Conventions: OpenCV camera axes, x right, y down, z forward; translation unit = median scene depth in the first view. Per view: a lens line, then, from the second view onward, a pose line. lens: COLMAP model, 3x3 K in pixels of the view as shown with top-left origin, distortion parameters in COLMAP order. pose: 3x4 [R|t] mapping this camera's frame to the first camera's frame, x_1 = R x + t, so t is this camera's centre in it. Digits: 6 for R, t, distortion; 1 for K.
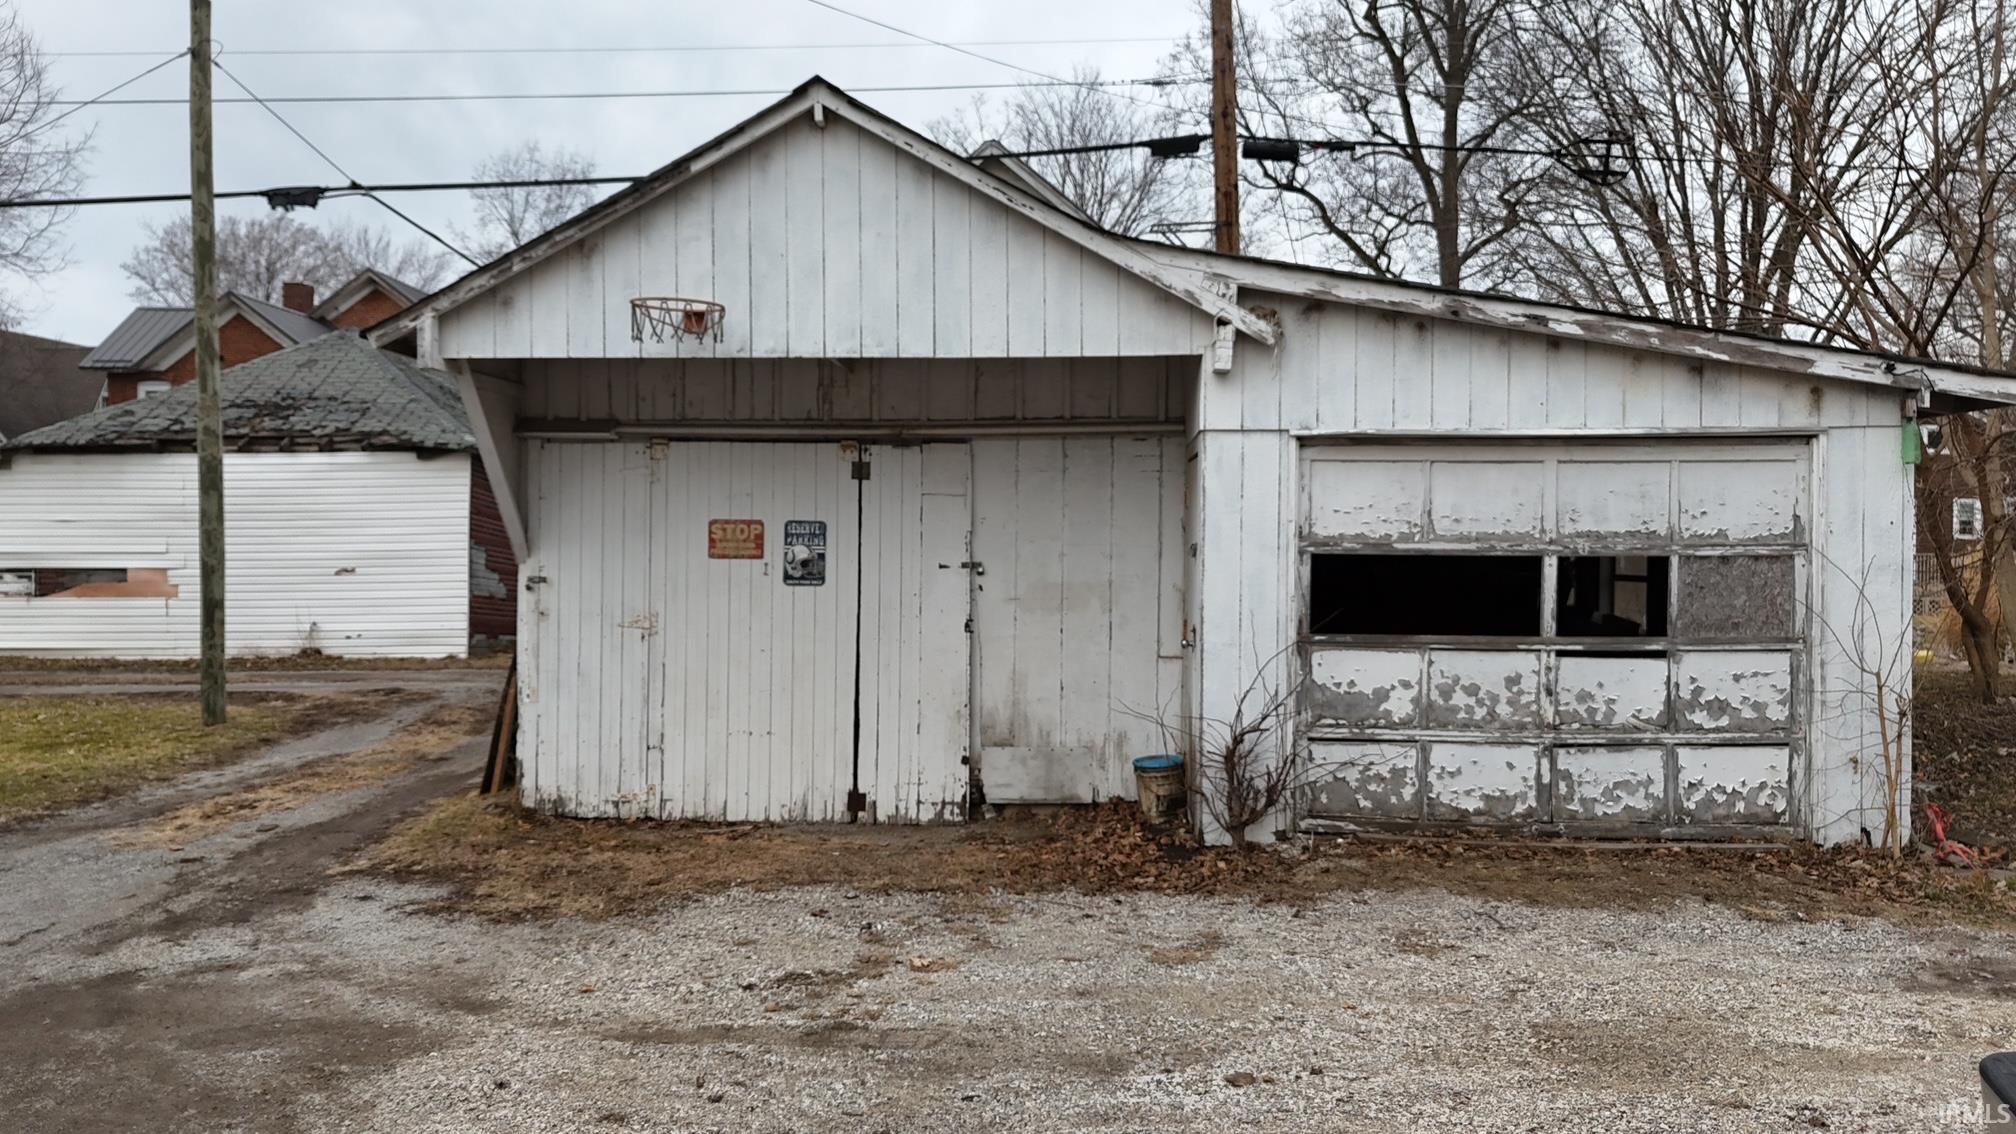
lens RADIAL K [[1472.6, 0, 1007.1], [0, 1472.6, 570.6], [0, 0, 1]] dist [0.046257, -0.005844]
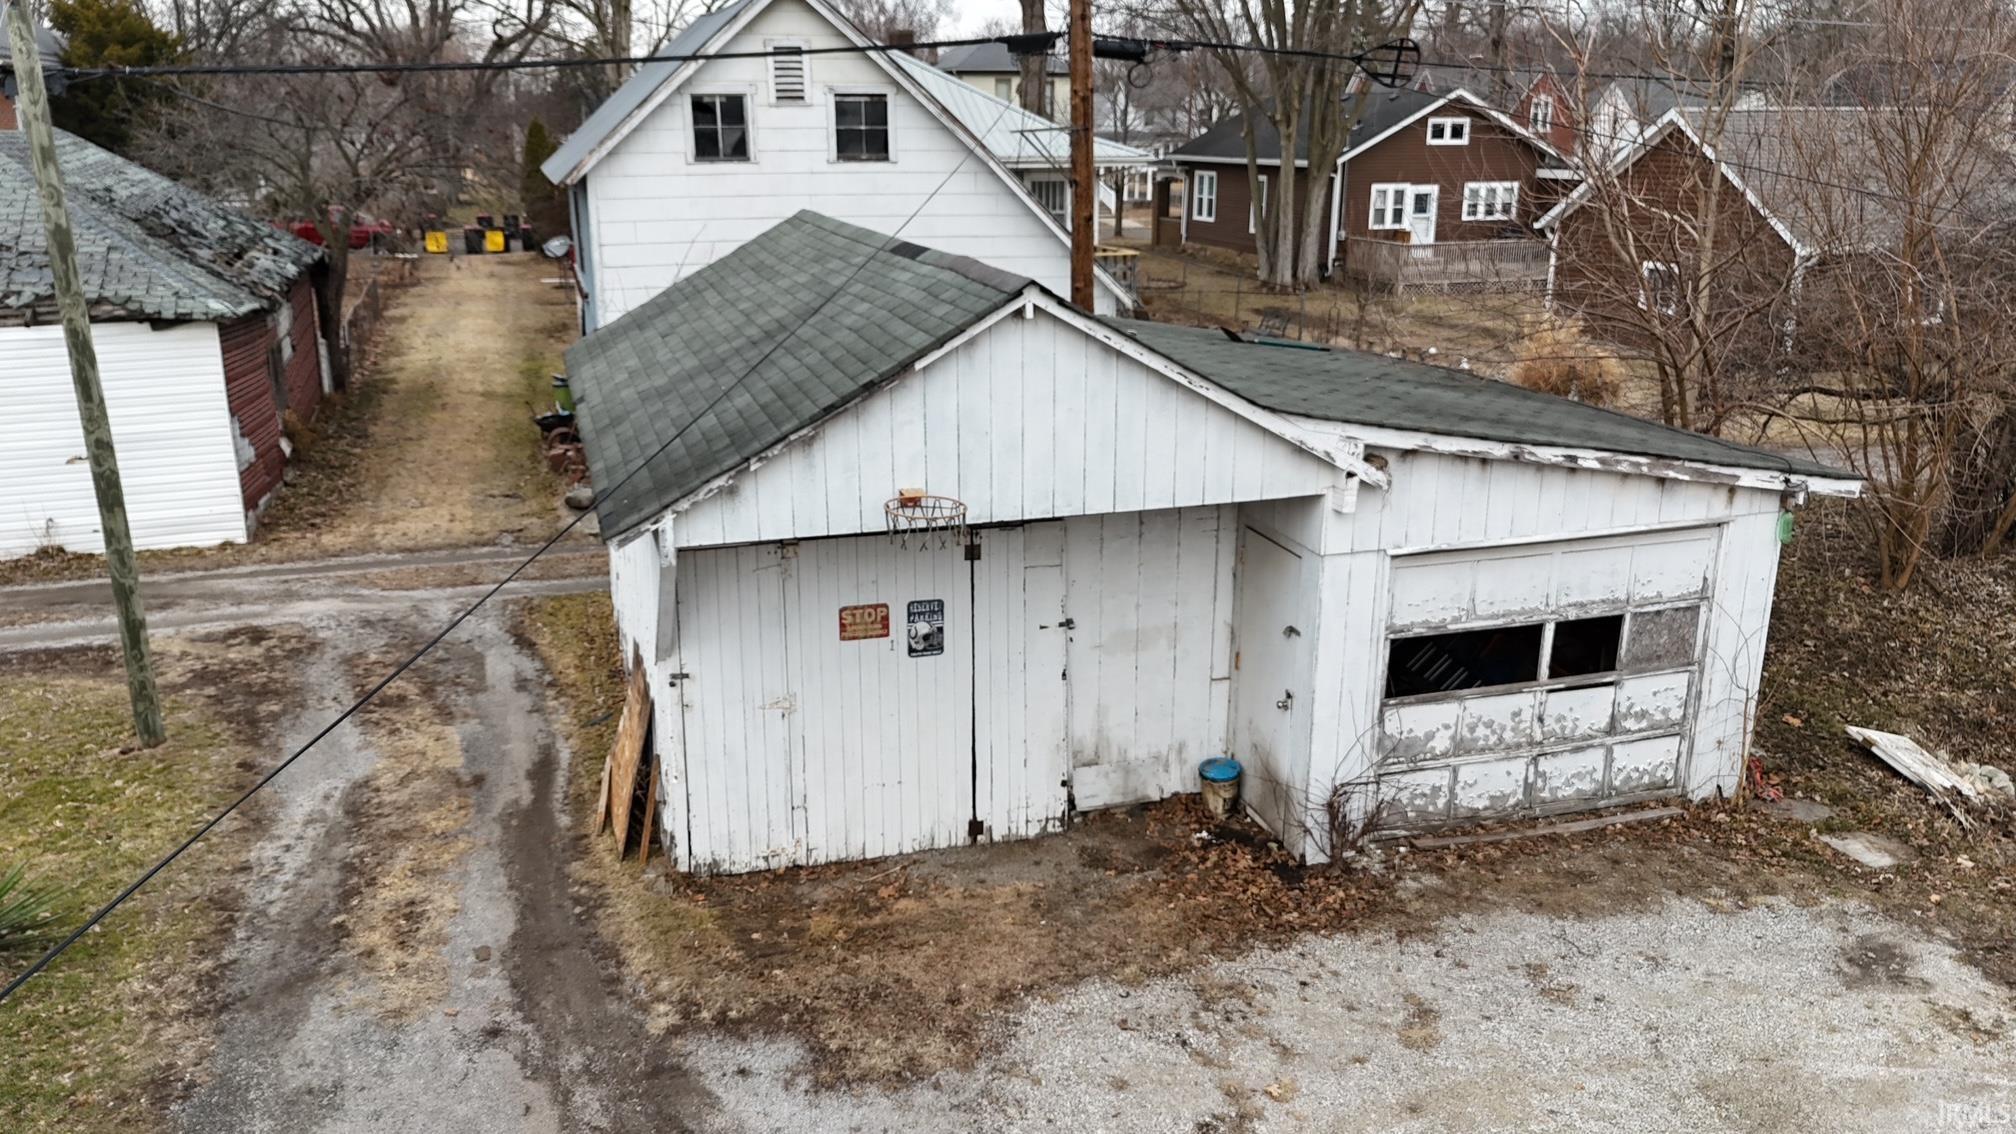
lens RADIAL K [[1472.6, 0, 1007.6], [0, 1472.6, 567.0], [0, 0, 1]] dist [0.046257, -0.005844]
pose [[0.946140, -0.093576, 0.309941, -0.484325], [0.007823, 0.963648, 0.267060, -0.407719], [-0.323664, -0.250251, 0.912478, -0.025962]]
